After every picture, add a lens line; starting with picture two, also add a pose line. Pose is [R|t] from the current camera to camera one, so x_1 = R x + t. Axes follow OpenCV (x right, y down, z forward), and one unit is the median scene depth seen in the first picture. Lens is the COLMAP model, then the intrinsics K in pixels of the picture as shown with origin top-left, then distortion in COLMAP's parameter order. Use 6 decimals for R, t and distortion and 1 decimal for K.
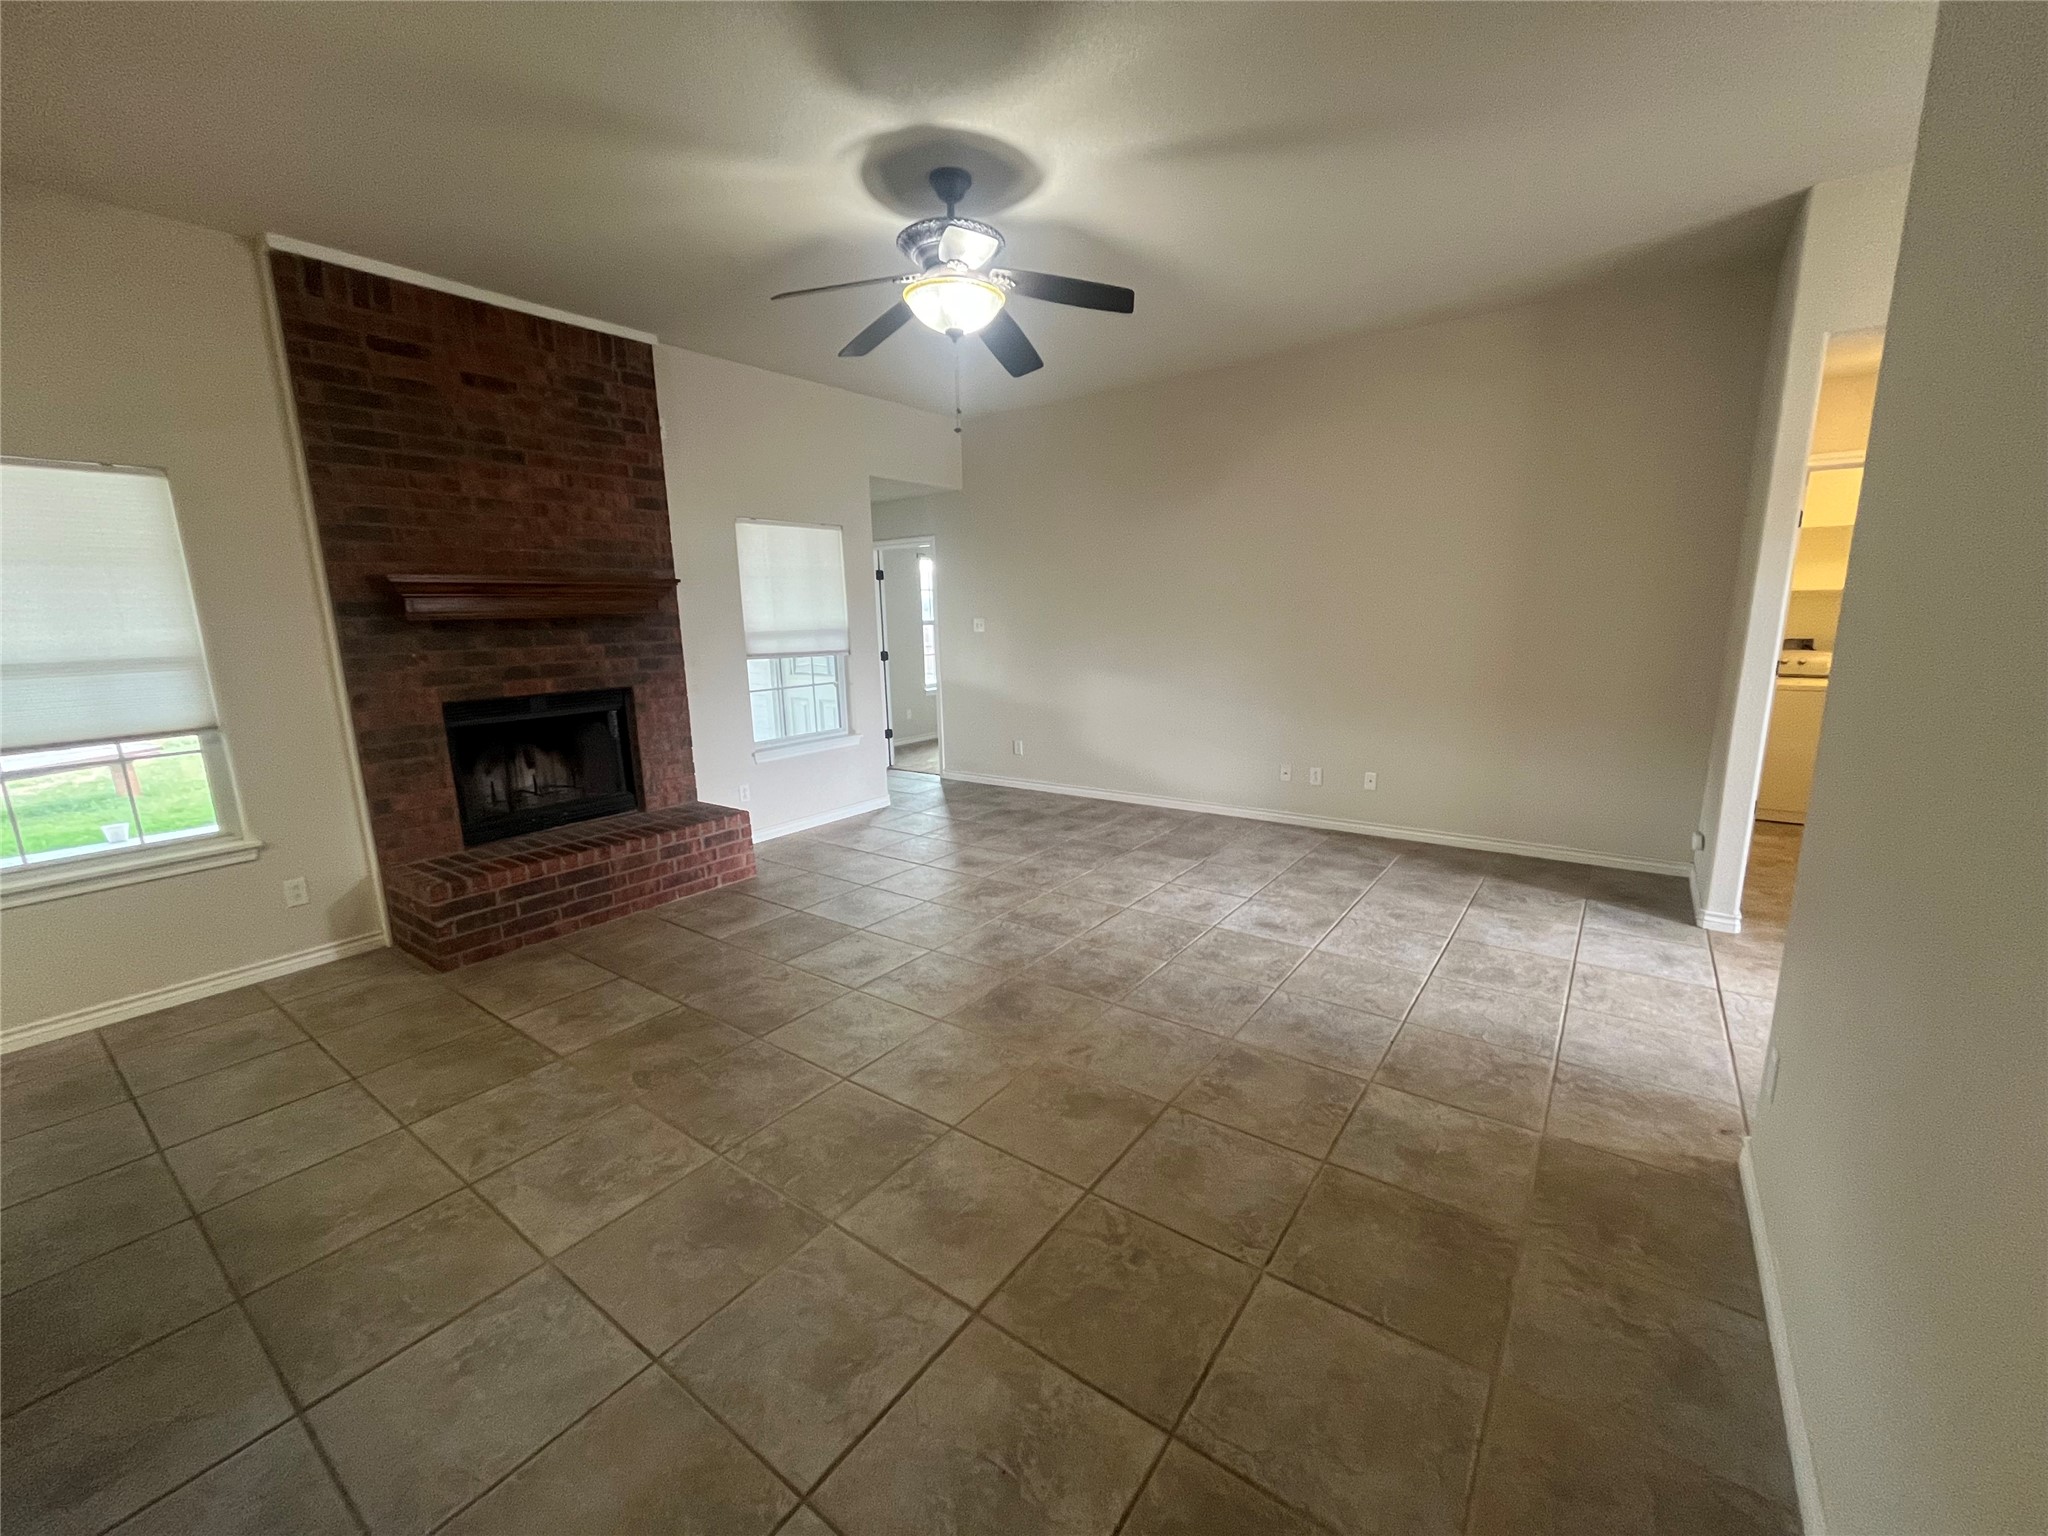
lens RADIAL K [[824.7, 0, 1029.2], [0, 824.7, 771.2], [0, 0, 1]] dist [-0.003017, -0.000555]
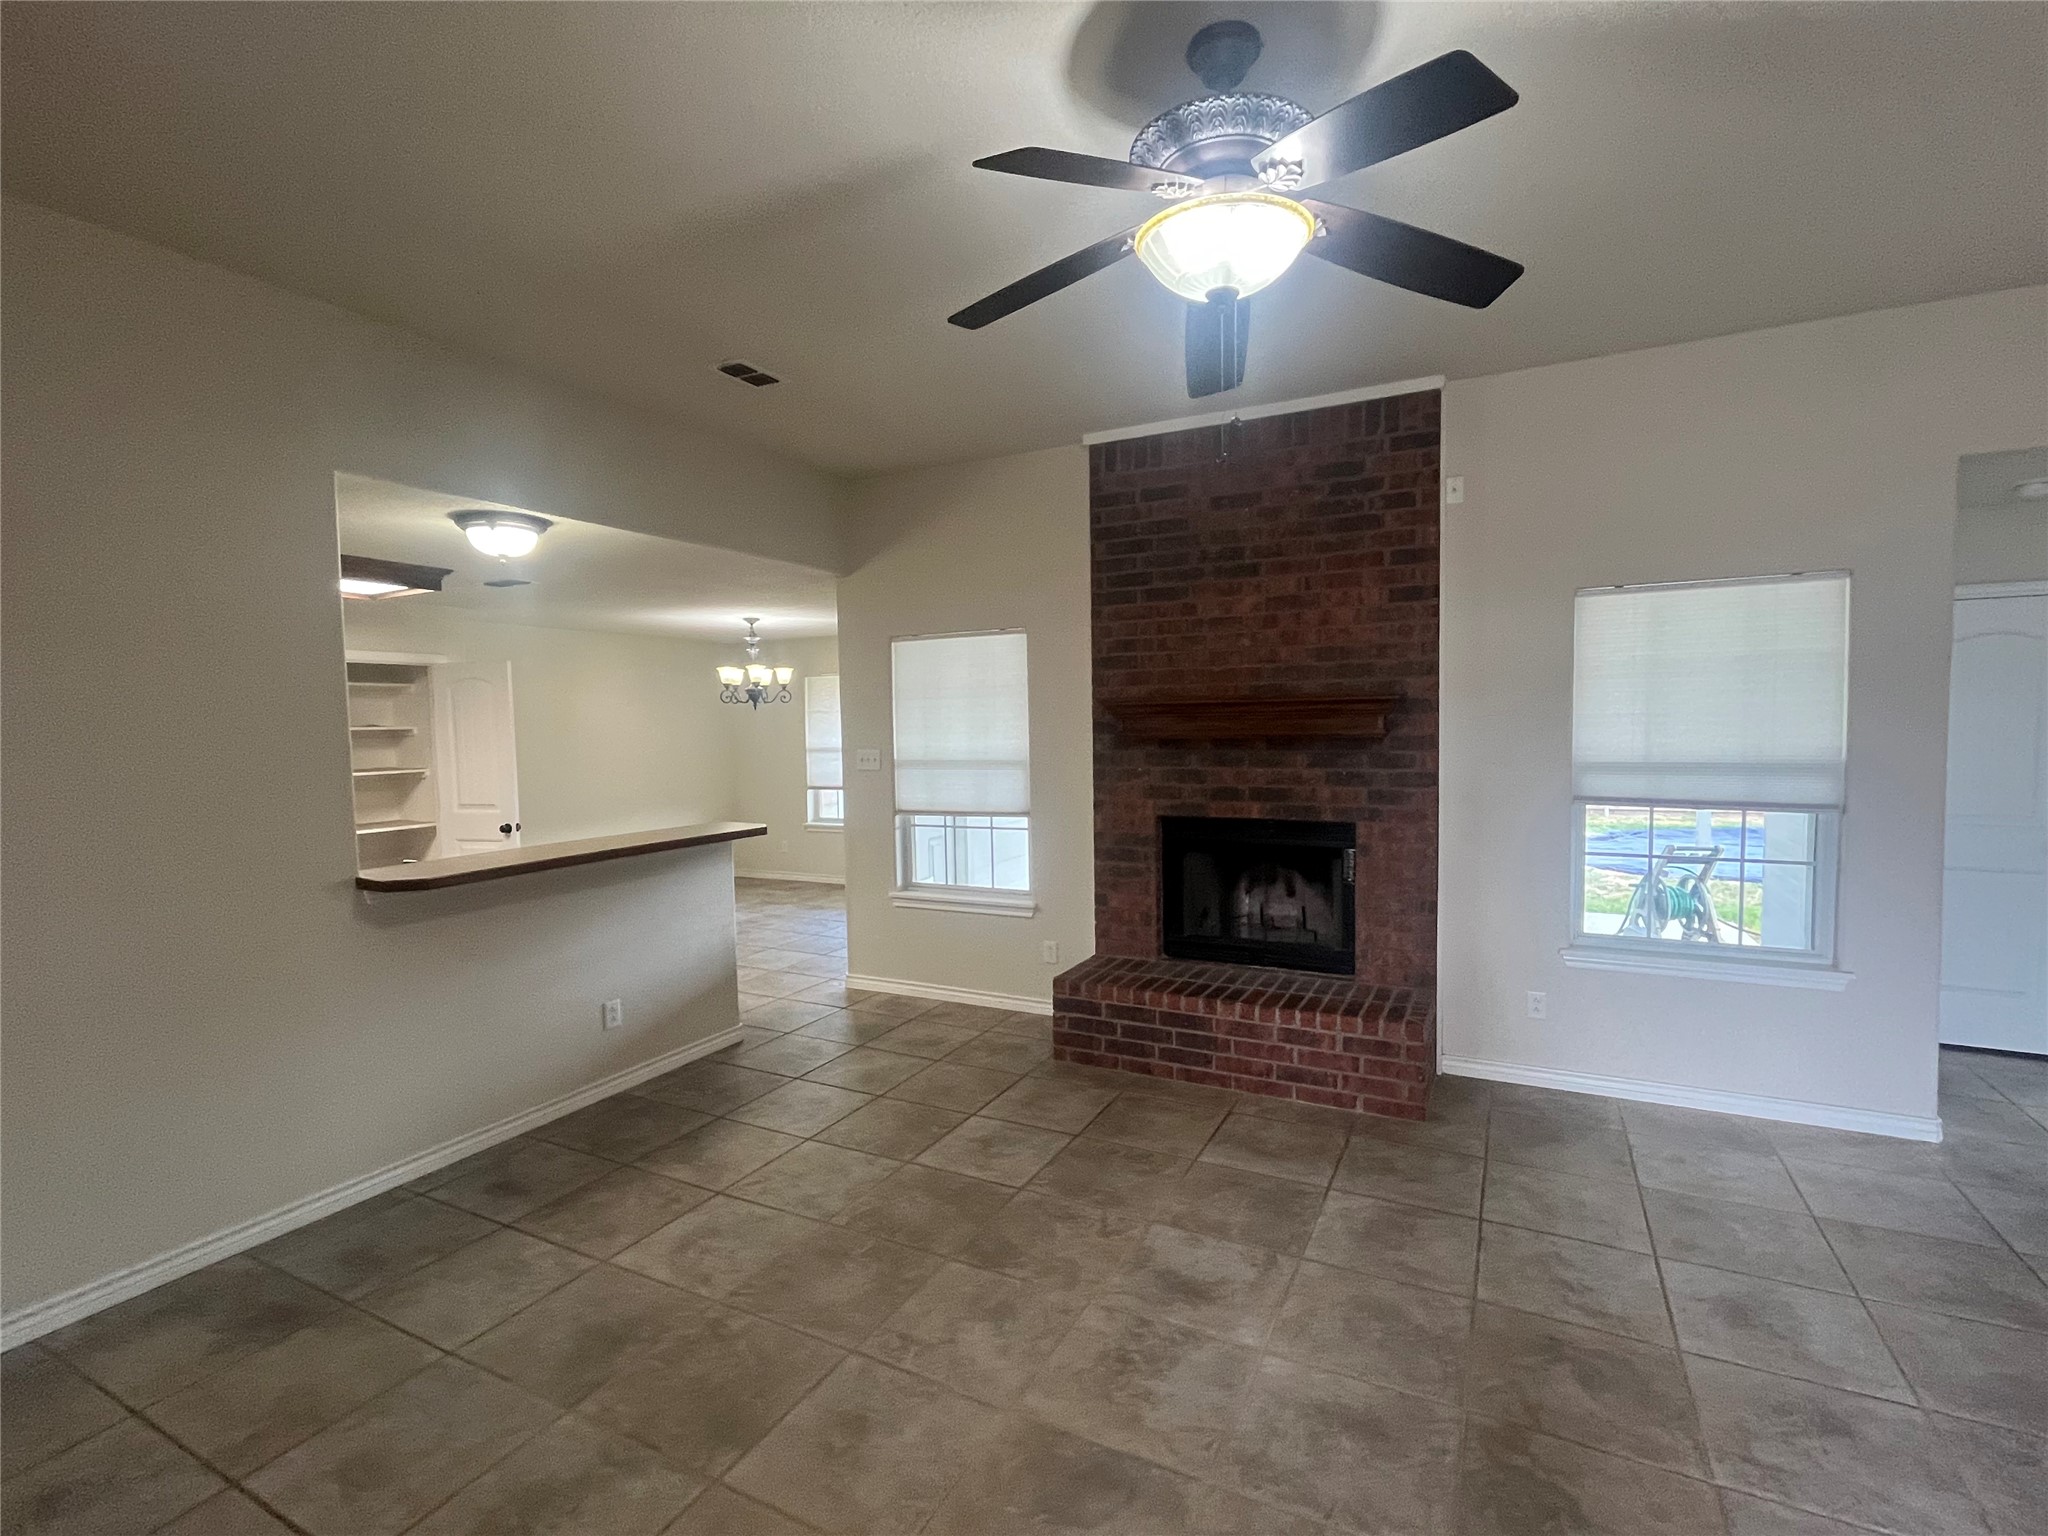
lens RADIAL K [[945.5, 0, 1024.4], [0, 945.5, 771.3], [0, 0, 1]] dist [-0.004188, 0.000869]
pose [[0.143712, 0.071078, -0.987064, 0.418656], [-0.177947, 0.983016, 0.044878, -0.152658], [0.973489, 0.169196, 0.153920, 0.605102]]
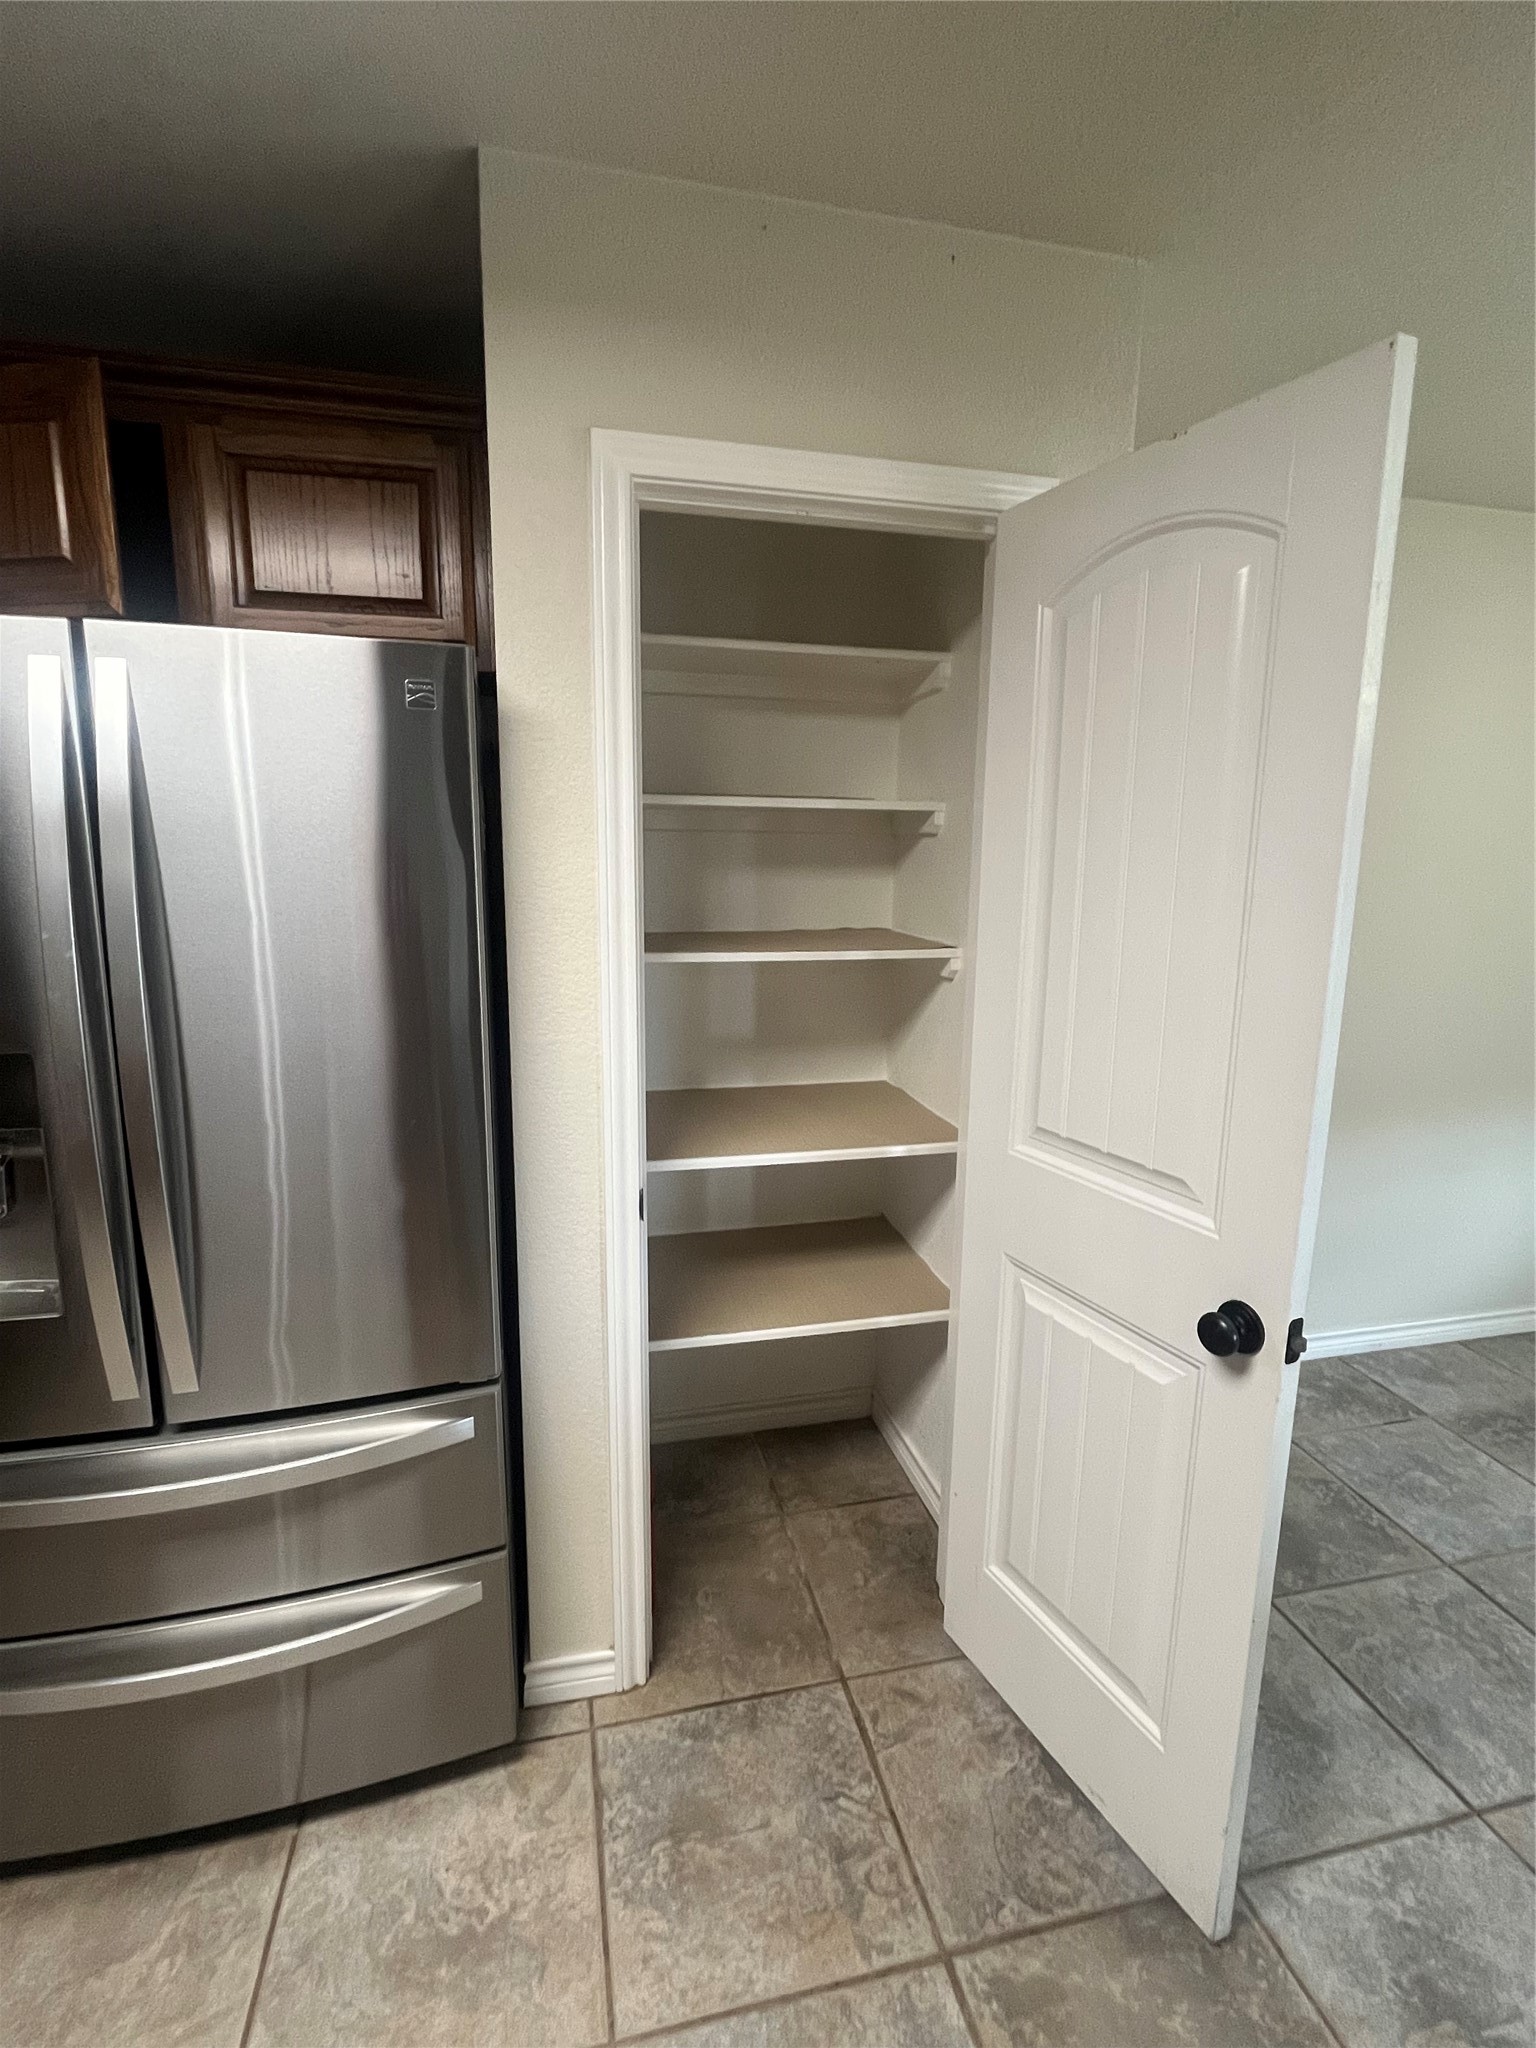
lens RADIAL K [[945.5, 0, 765.7], [0, 945.5, 1023.9], [0, 0, 1]] dist [-0.004188, 0.000869]
pose [[-0.652586, 0.151528, -0.742409, -0.924343], [-0.143825, 0.937216, 0.317712, -0.001254], [0.743940, 0.314111, -0.589820, 0.069196]]
